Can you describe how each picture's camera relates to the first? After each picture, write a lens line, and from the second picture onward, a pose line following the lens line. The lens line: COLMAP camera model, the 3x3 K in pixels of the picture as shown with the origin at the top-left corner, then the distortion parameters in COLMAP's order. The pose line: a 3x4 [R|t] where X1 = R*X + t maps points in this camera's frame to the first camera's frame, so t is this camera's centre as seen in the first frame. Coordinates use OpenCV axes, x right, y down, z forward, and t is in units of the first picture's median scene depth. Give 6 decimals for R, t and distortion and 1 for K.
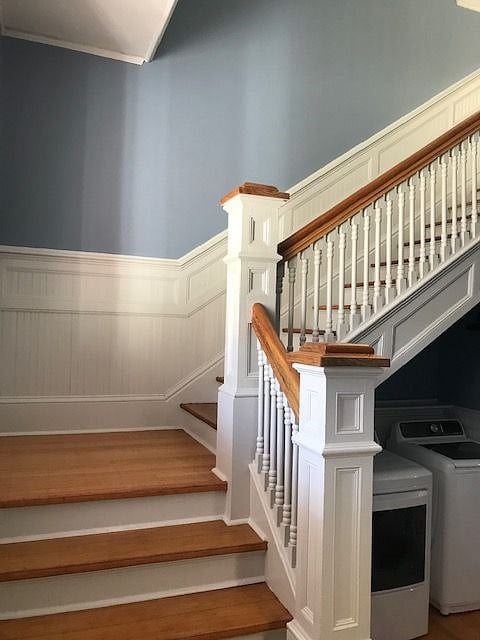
lens RADIAL K [[522.9, 0, 240.0], [0, 522.9, 309.5], [0, 0, 1]] dist [0.007021, -0.007594]
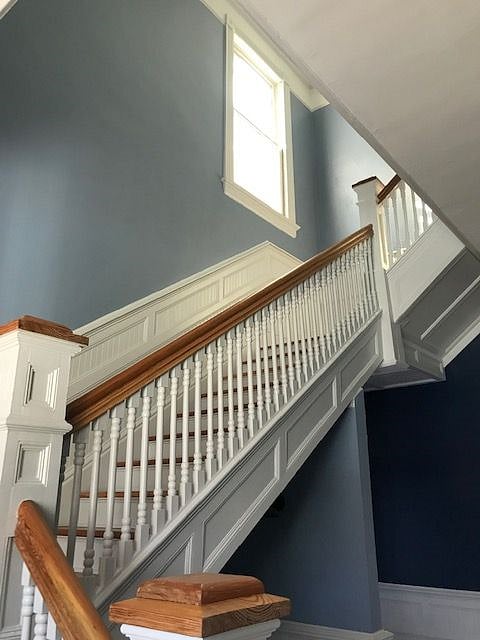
lens RADIAL K [[522.9, 0, 240.0], [0, 522.9, 309.5], [0, 0, 1]] dist [0.007021, -0.007594]
pose [[0.868882, 0.136971, 0.475693, -0.068536], [0.020638, 0.950098, -0.311268, -0.026412], [-0.494589, 0.280273, 0.822696, 0.266849]]
